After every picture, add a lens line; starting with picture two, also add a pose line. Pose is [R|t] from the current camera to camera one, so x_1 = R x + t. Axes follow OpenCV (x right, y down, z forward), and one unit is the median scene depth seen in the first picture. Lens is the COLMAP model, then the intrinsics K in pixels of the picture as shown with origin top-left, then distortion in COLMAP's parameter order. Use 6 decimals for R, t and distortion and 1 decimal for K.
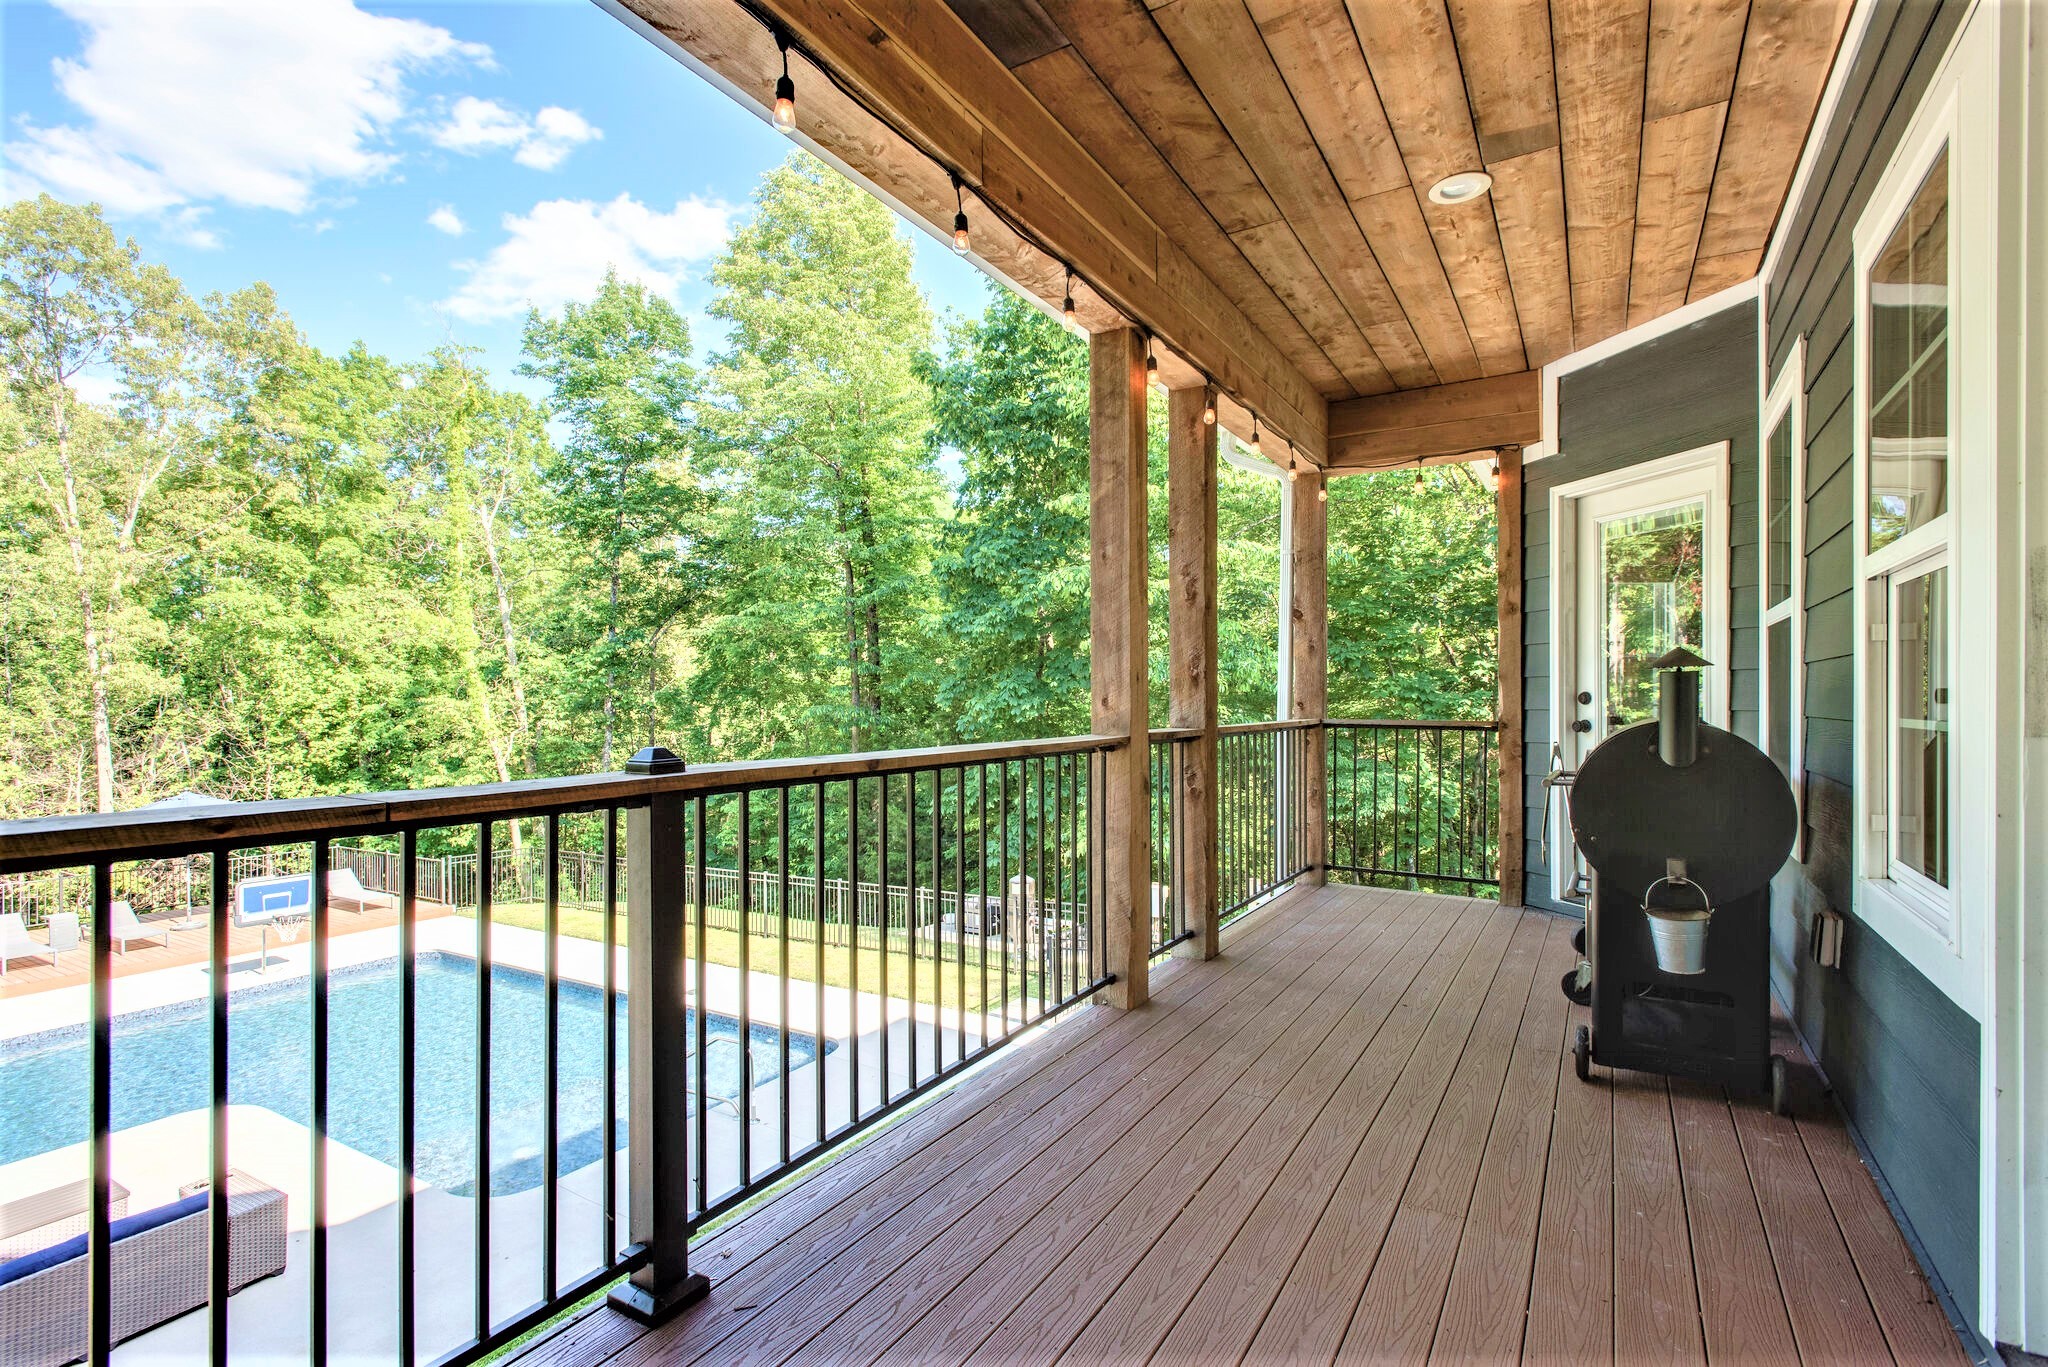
lens RADIAL K [[1016.7, 0, 1024.0], [0, 1016.7, 683.5], [0, 0, 1]] dist [0.013890, -0.009125]
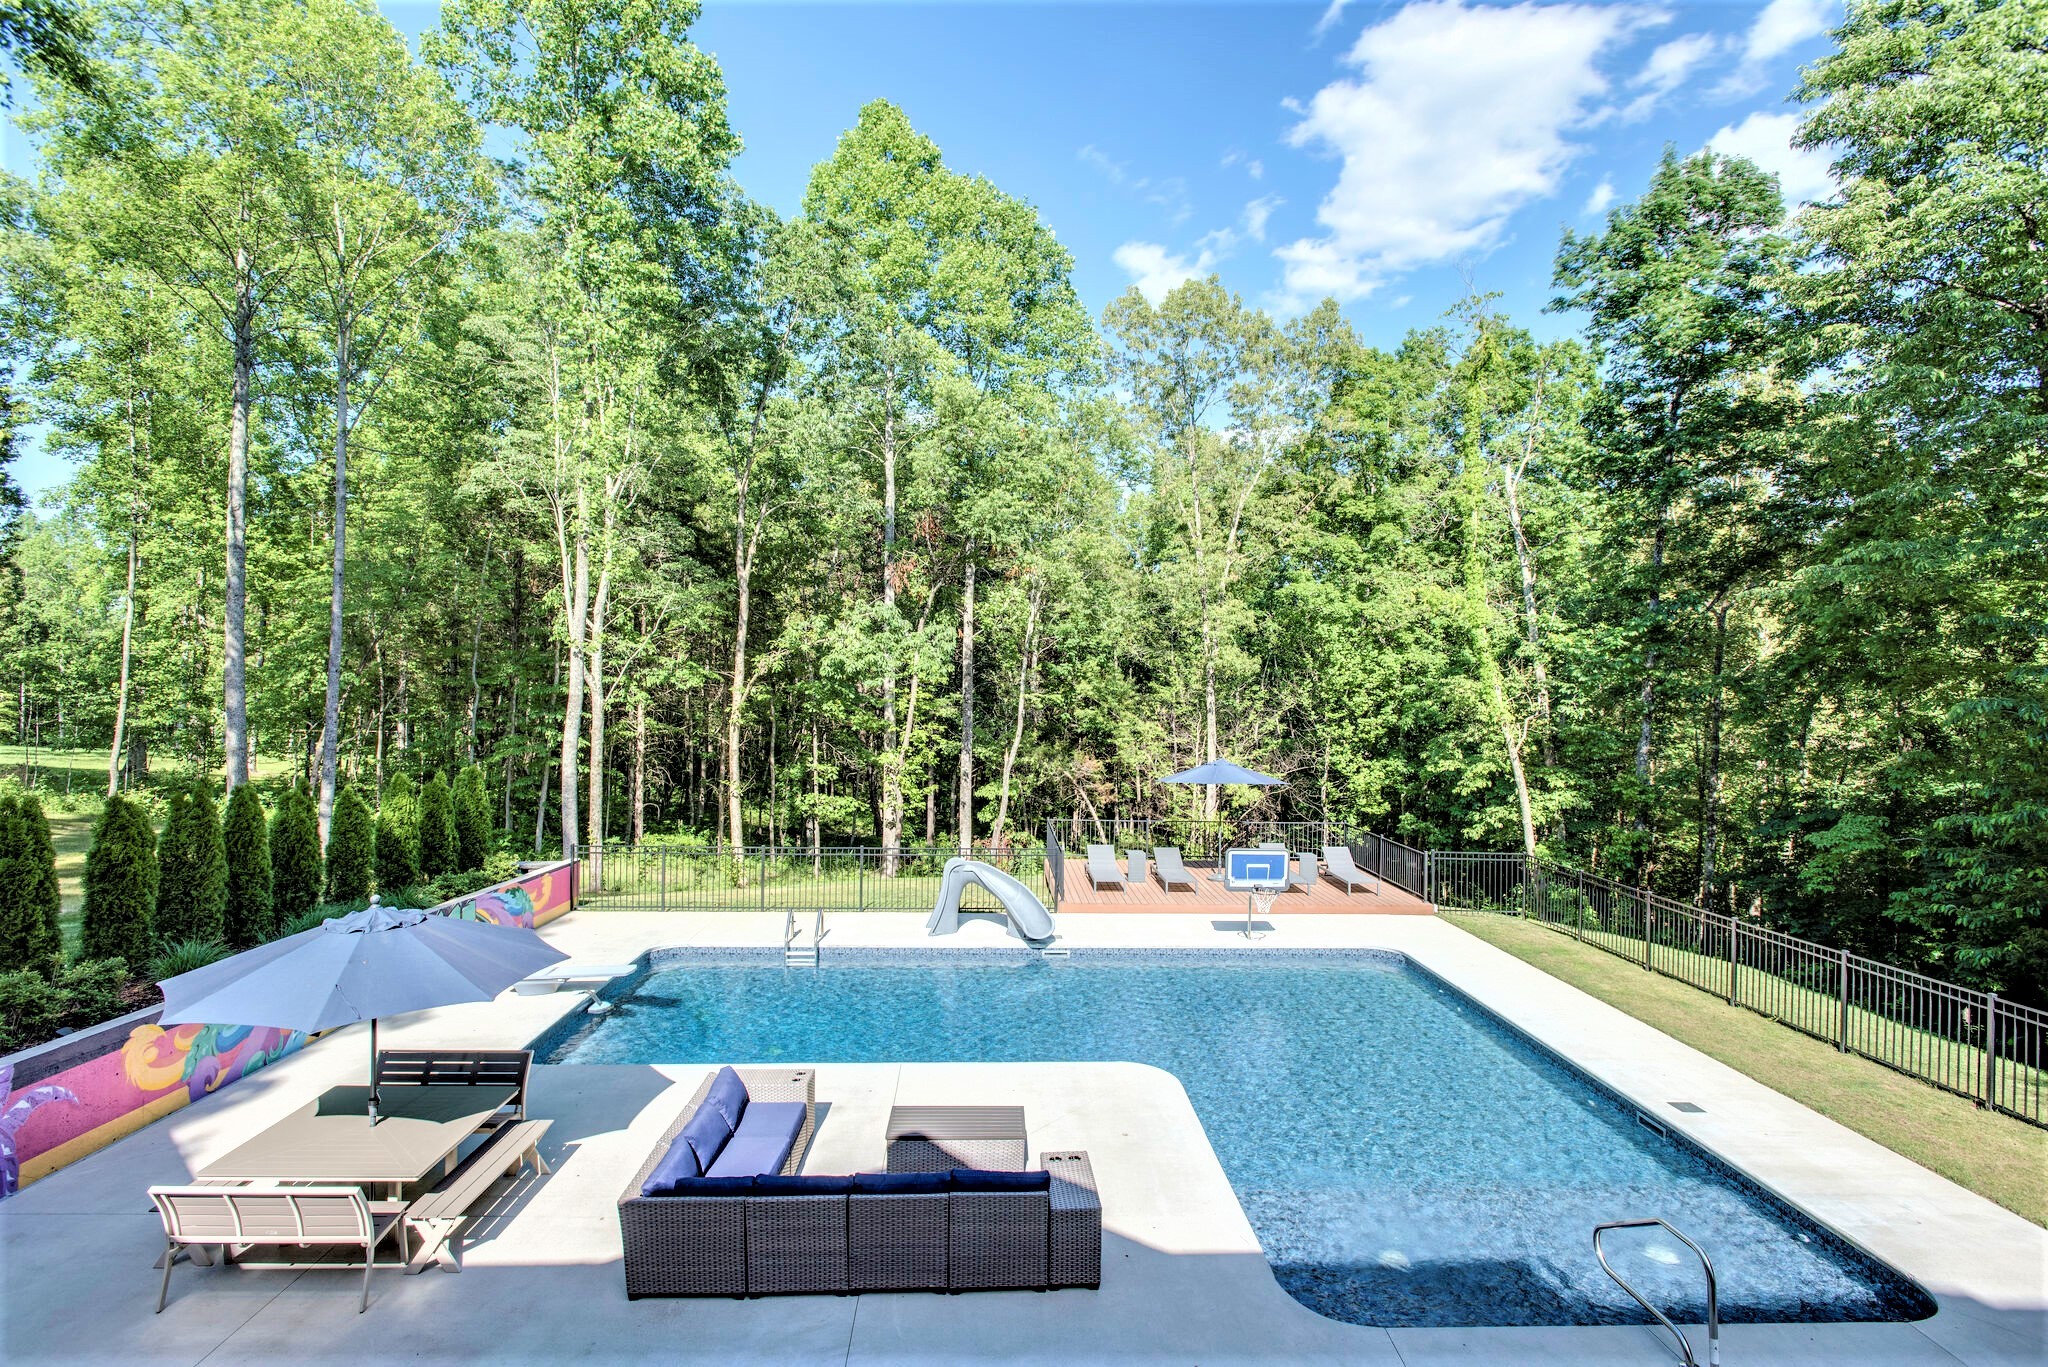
lens RADIAL K [[1016.7, 0, 1024.0], [0, 1016.7, 683.5], [0, 0, 1]] dist [0.013890, -0.009125]
pose [[0.537002, 0.016177, -0.843426, 0.009333], [-0.002126, 0.999839, 0.017823, 0.002279], [0.843578, -0.007778, 0.536950, 0.137921]]
